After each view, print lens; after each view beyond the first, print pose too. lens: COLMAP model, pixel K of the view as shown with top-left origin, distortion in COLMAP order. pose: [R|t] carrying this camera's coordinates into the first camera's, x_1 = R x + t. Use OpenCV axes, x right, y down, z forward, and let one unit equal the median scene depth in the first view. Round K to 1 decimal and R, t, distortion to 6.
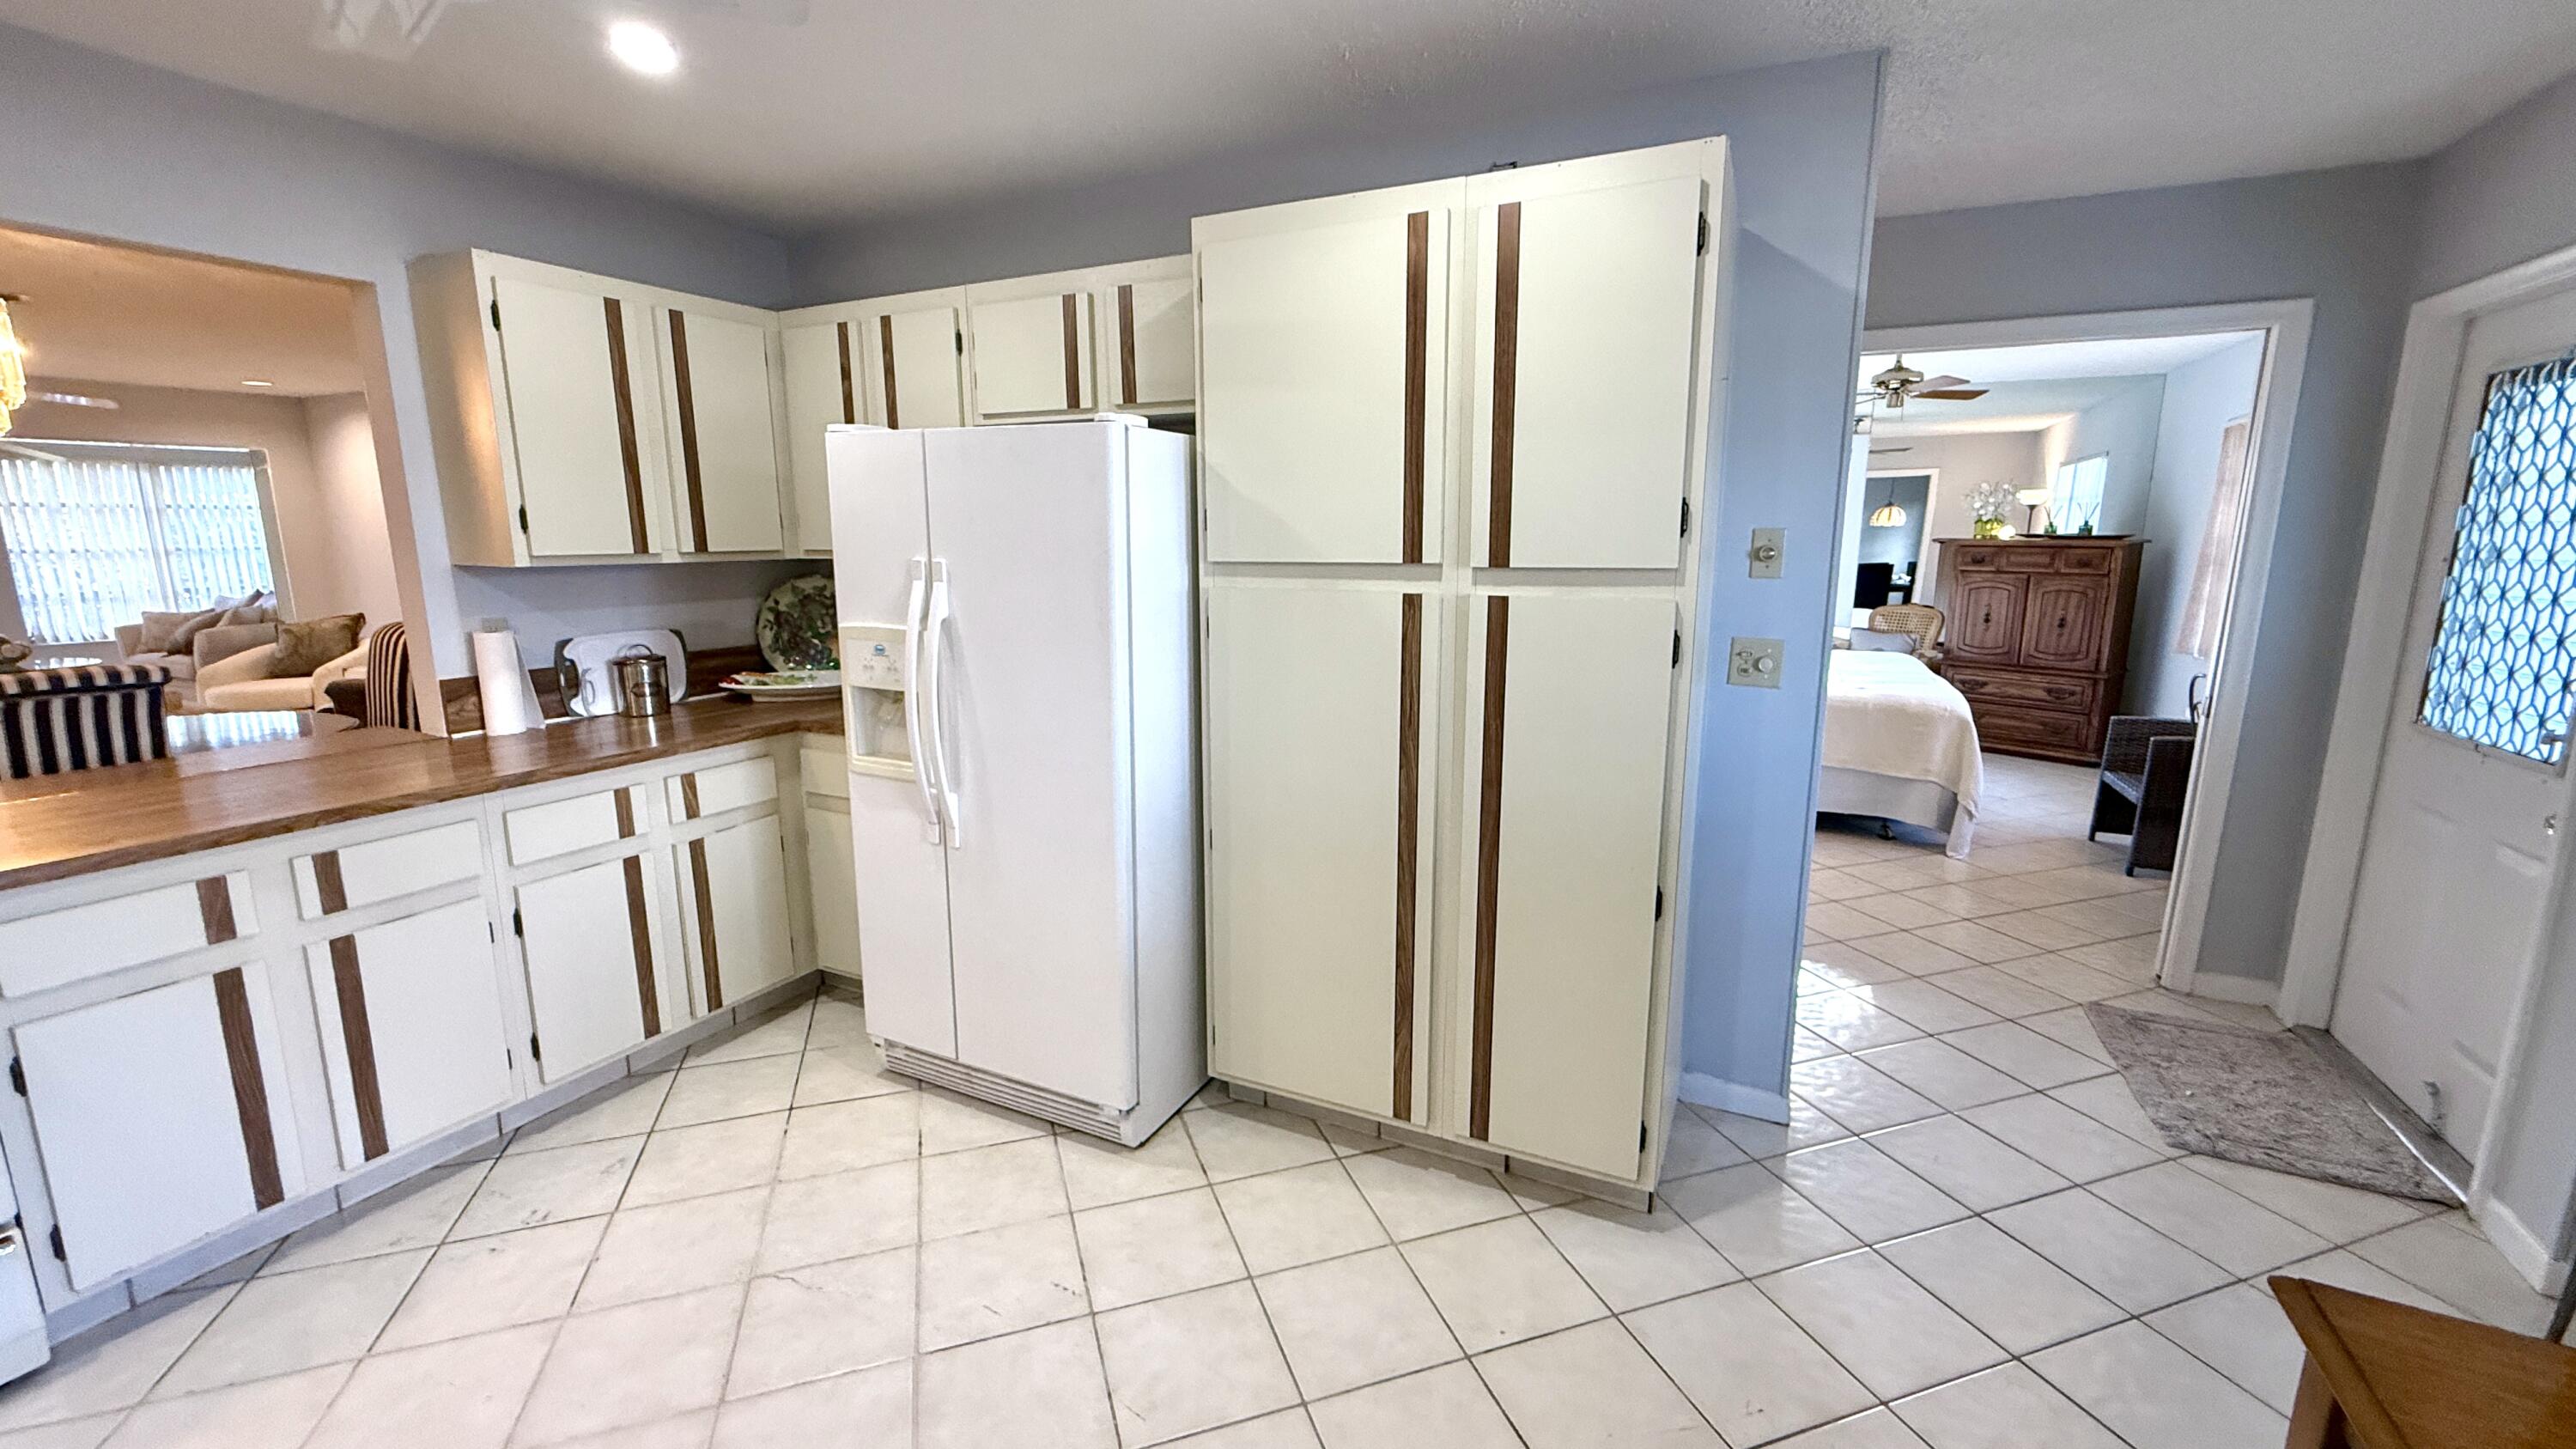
lens RADIAL K [[1026.5, 0, 1285.1], [0, 1026.5, 719.7], [0, 0, 1]] dist [0.001874, -0.000729]
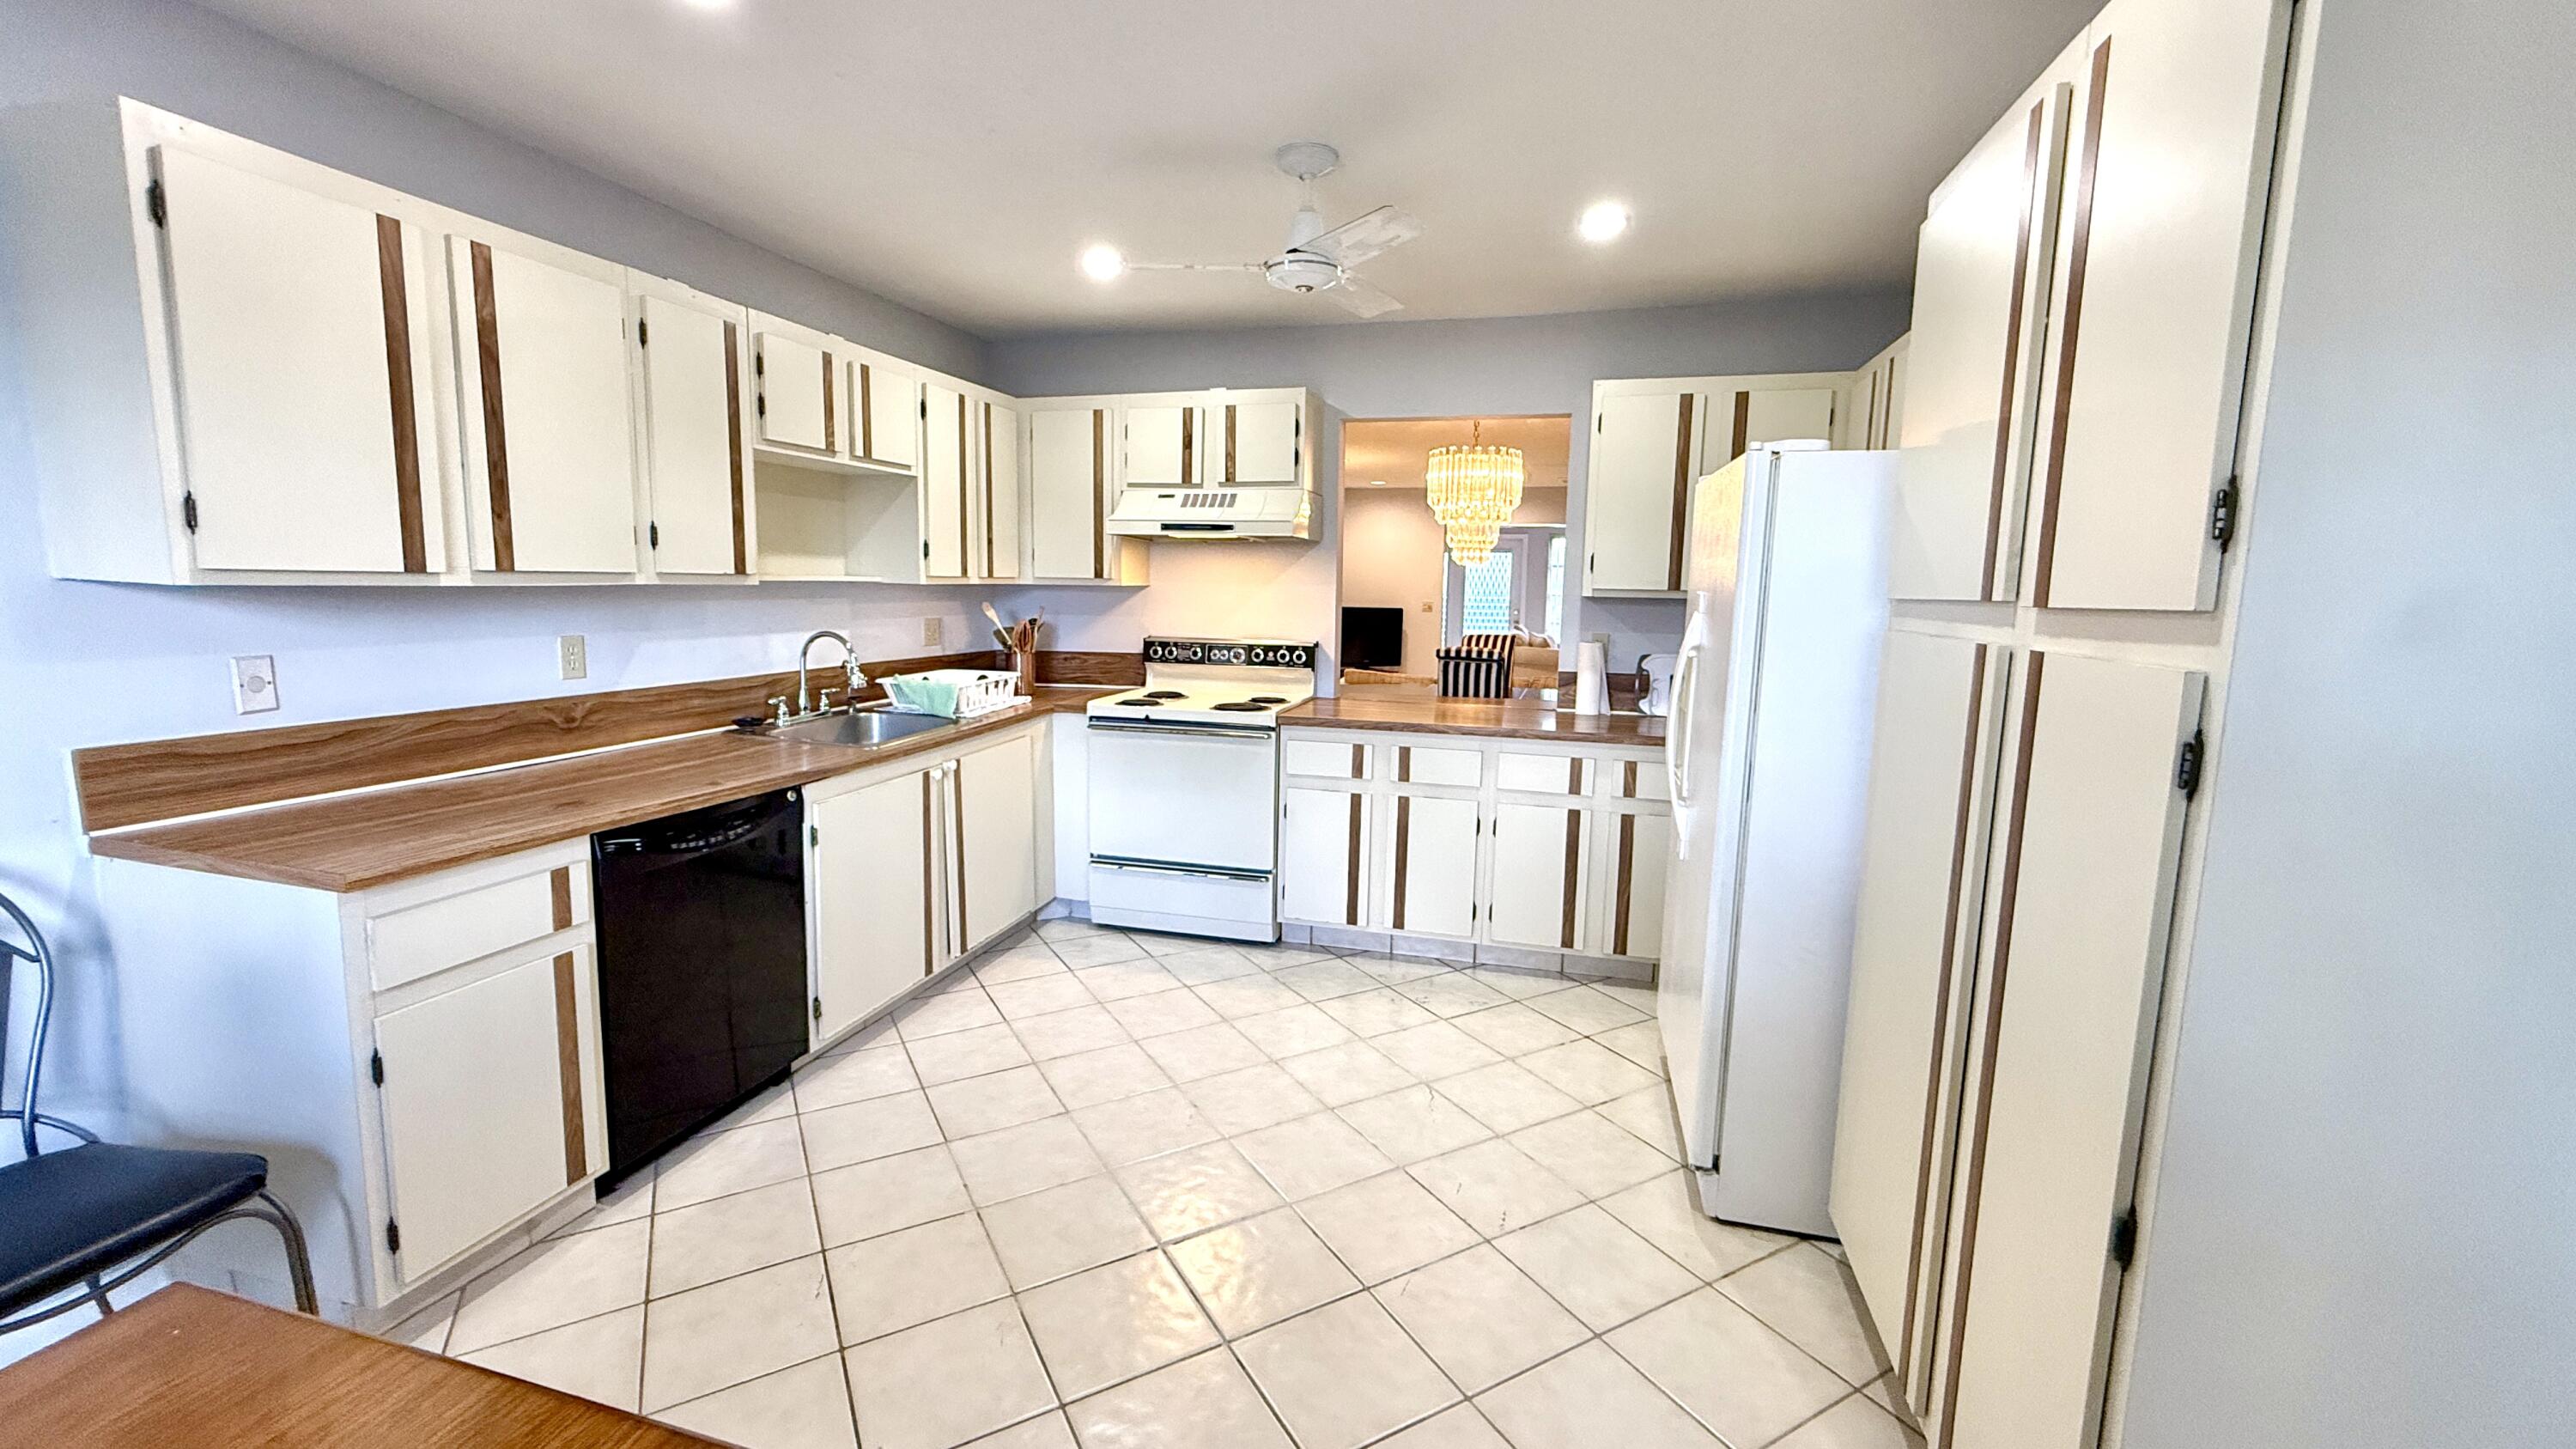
lens RADIAL K [[1026.5, 0, 1277.8], [0, 1026.5, 718.8], [0, 0, 1]] dist [0.001874, -0.000729]
pose [[0.185644, 0.133935, -0.973446, 0.612074], [-0.197500, 0.975536, 0.096558, -0.037811], [0.962564, 0.174330, 0.207554, 0.336377]]
